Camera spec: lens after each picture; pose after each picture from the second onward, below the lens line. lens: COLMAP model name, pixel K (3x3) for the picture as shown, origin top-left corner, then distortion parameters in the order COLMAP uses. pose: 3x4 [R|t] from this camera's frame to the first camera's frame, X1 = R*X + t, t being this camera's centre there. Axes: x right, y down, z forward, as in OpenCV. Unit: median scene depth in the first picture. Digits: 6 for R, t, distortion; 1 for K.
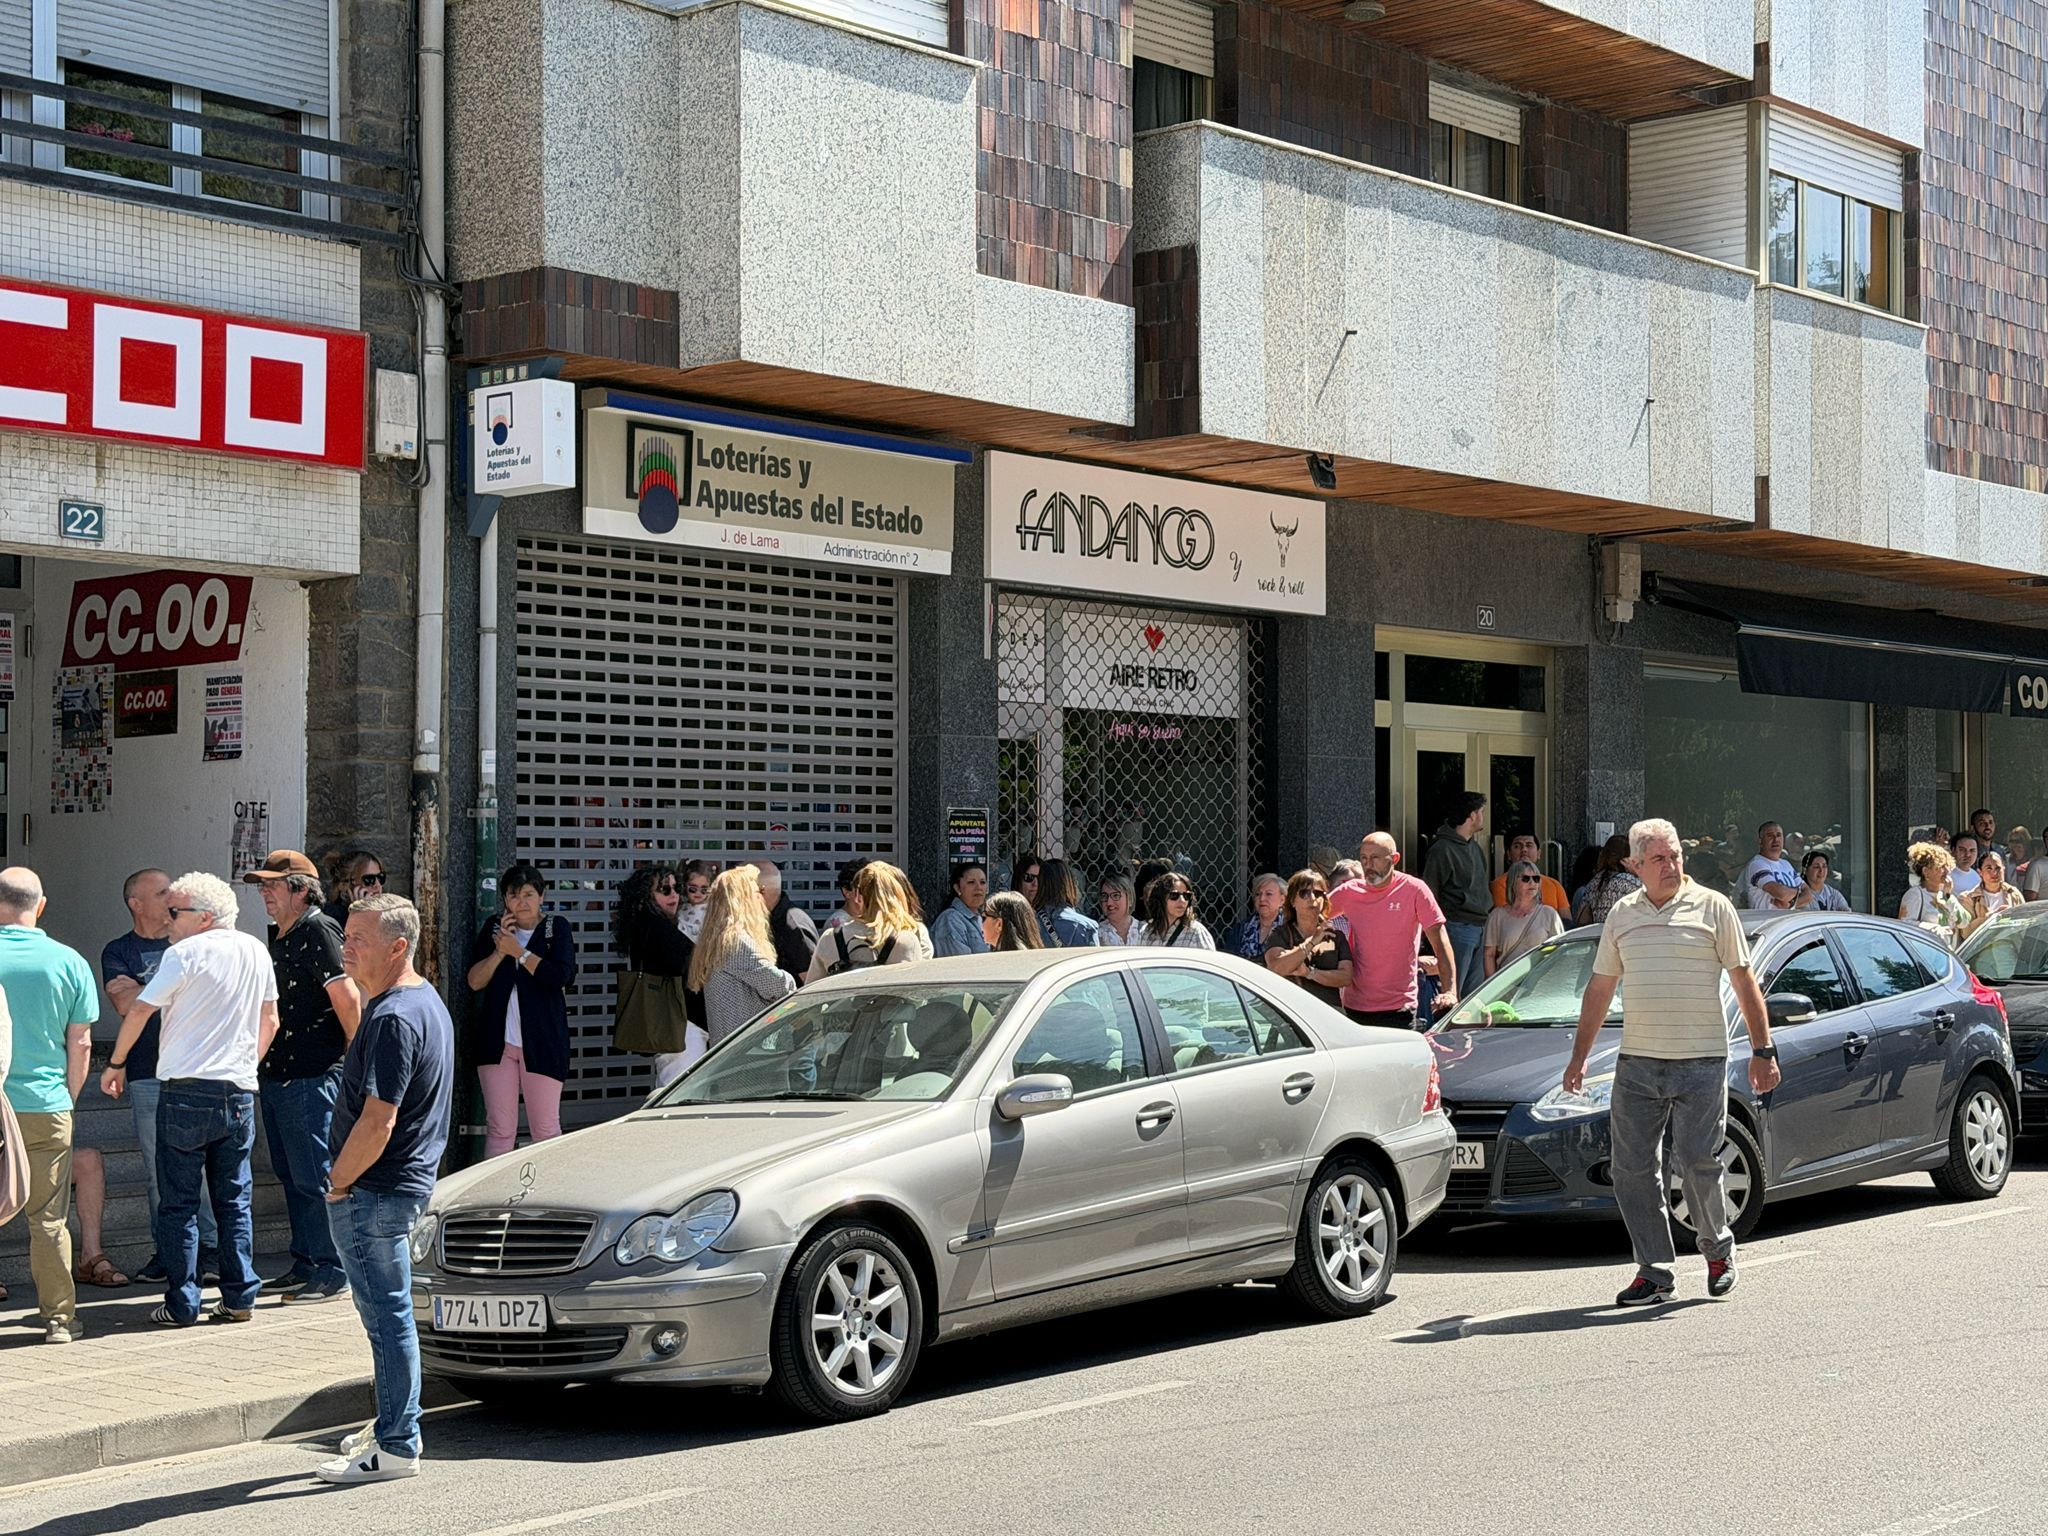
lens RADIAL K [[3431.2, 0, 1027.5], [0, 3431.2, 767.1], [0, 0, 1]] dist [0.183615, 0.000000]
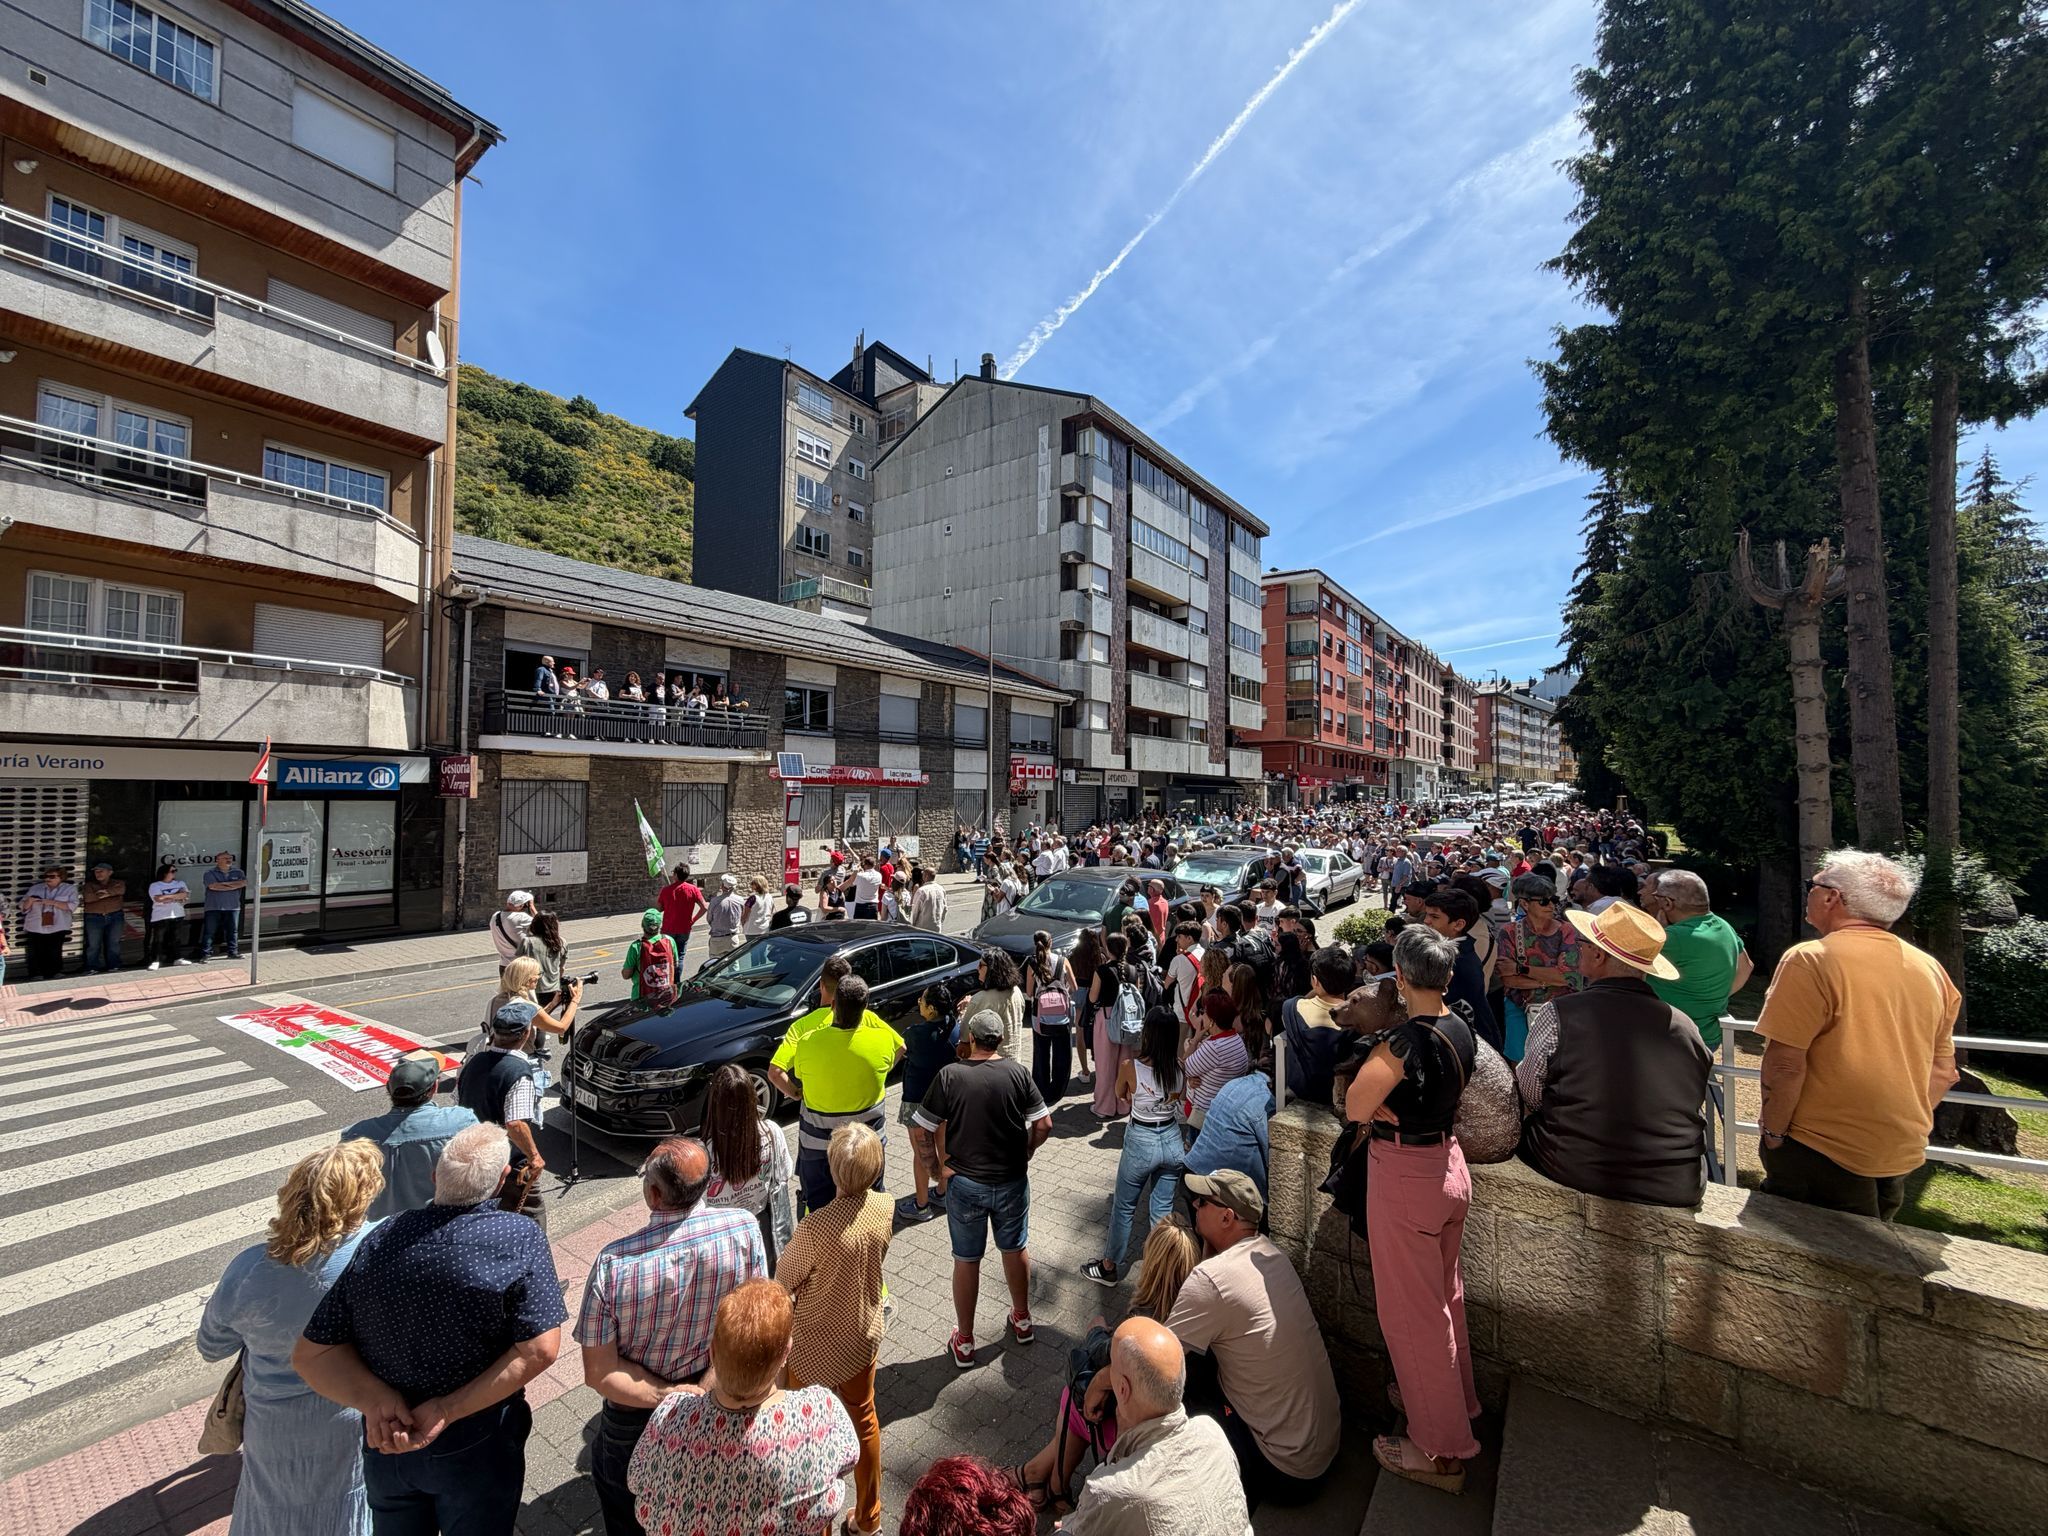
lens RADIAL K [[827.8, 0, 1008.3], [0, 827.8, 767.3], [0, 0, 1]] dist [0.002061, 0.000054]
pose [[0.998855, 0.011193, 0.046514, -0.387269], [-0.011166, 0.999937, -0.000827, -0.106152], [-0.046520, 0.000306, 0.998917, -1.156922]]
